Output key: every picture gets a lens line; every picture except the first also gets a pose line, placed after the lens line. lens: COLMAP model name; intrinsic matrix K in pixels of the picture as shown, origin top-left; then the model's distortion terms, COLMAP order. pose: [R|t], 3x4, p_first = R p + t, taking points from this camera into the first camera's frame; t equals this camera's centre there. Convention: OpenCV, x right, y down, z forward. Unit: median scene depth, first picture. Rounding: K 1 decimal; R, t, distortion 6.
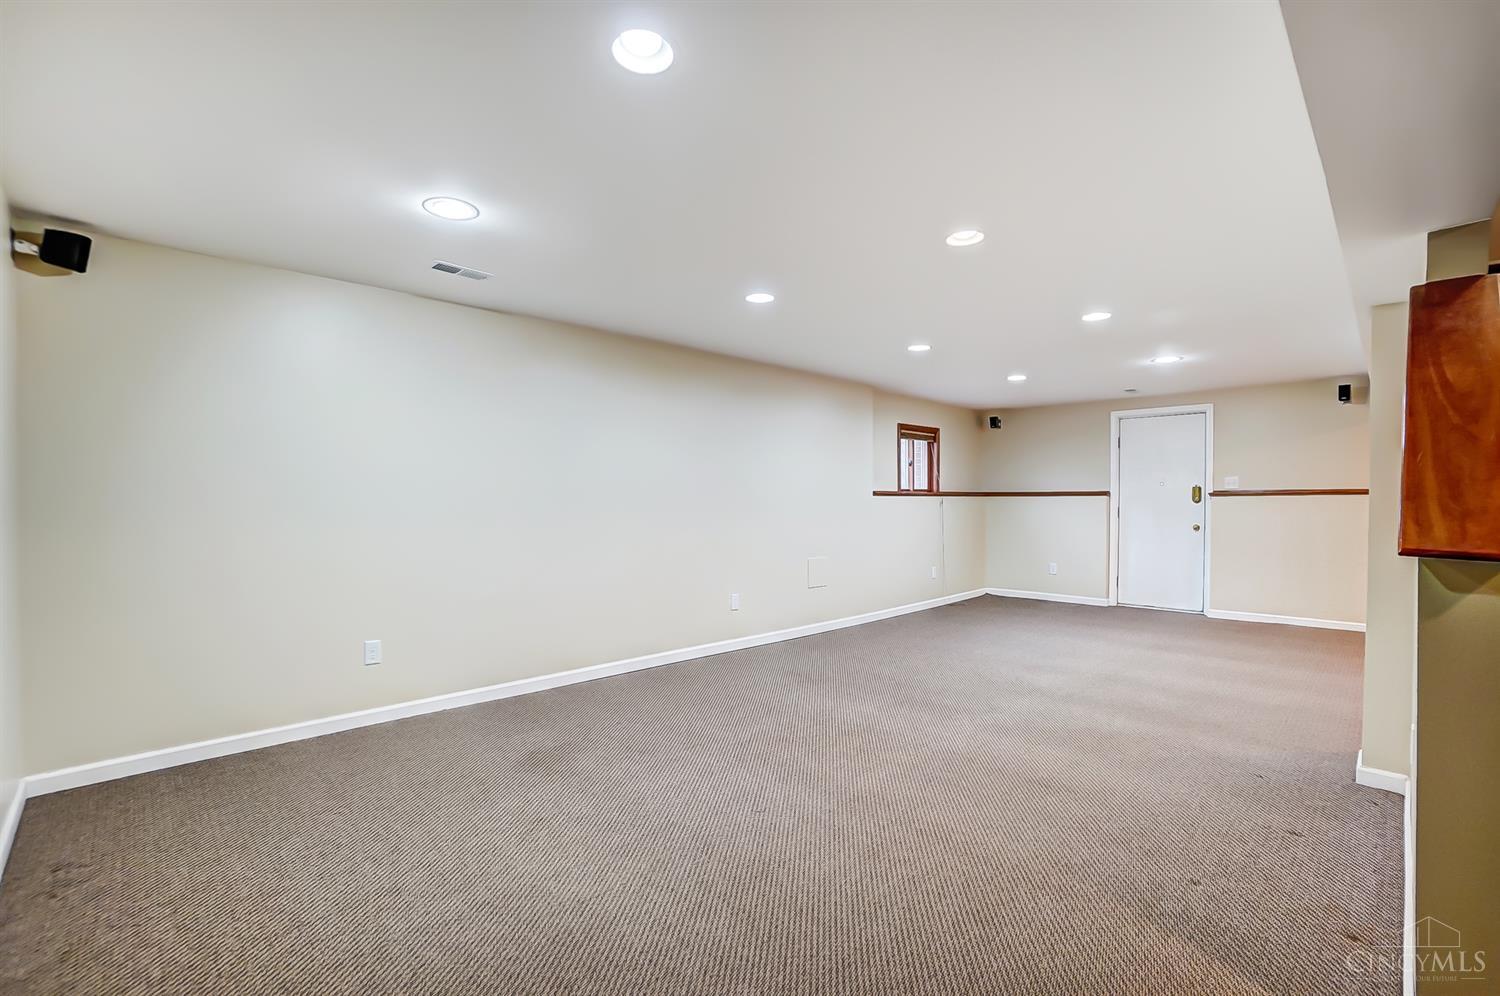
lens RADIAL K [[655.1, 0, 750.0], [0, 655.1, 498.0], [0, 0, 1]] dist [0.000015, -0.000002]
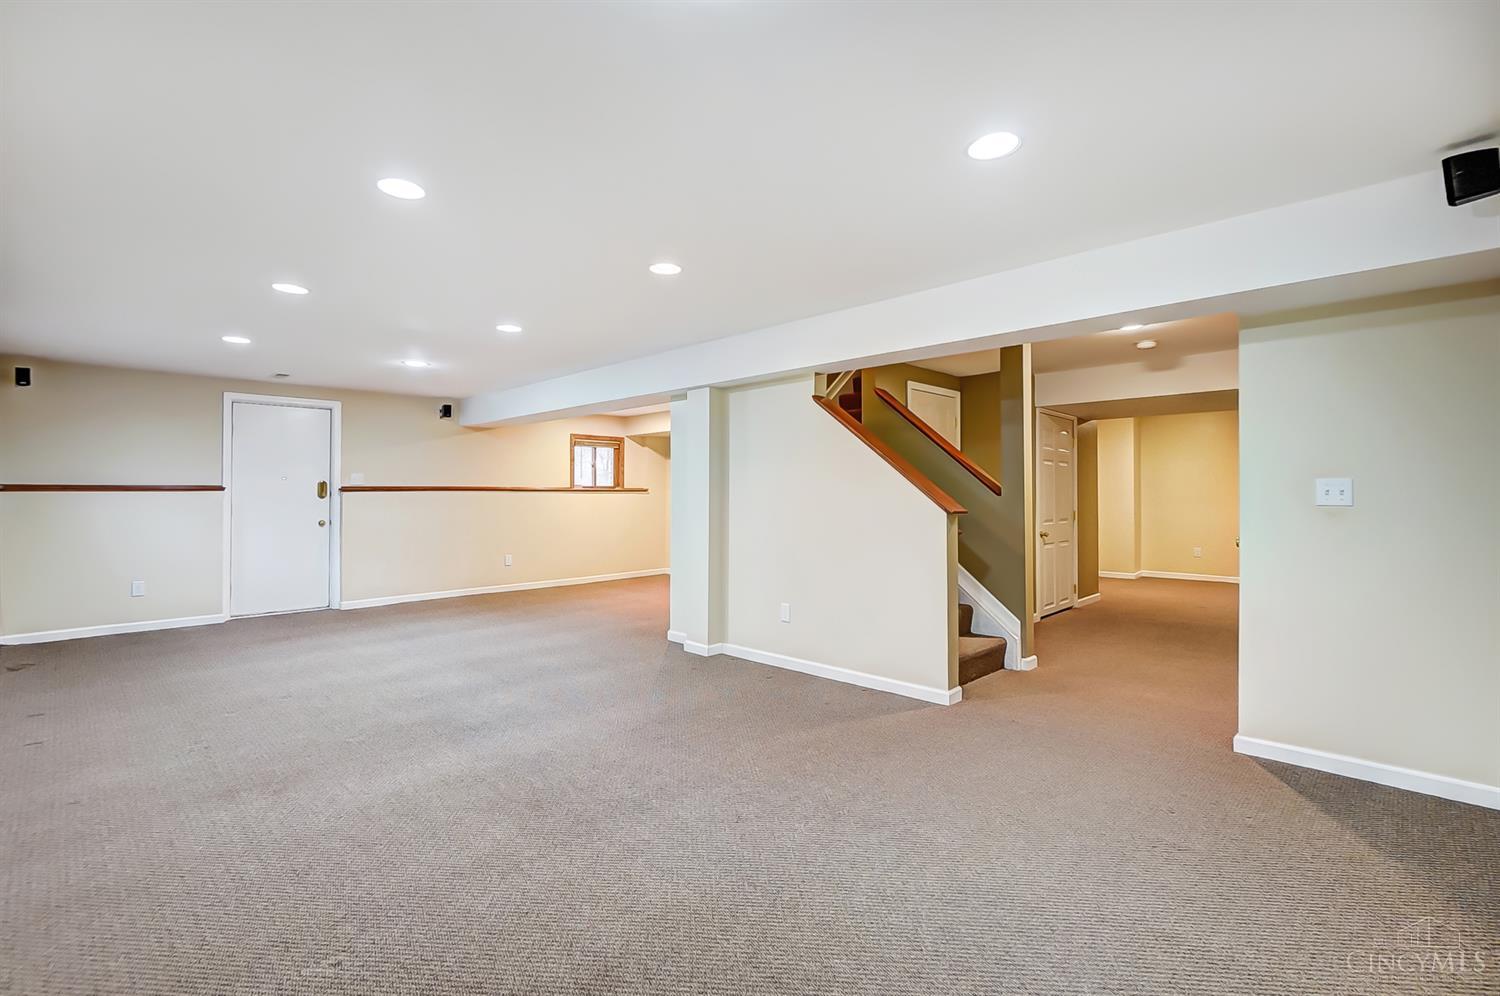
lens RADIAL K [[663.0, 0, 750.0], [0, 663.0, 498.0], [0, 0, 1]] dist [-0.002059, -0.000265]
pose [[0.018538, -0.008067, 0.999796, -0.327995], [0.000245, 0.999967, 0.008064, -0.001357], [-0.999828, 0.000096, 0.018539, 0.340653]]
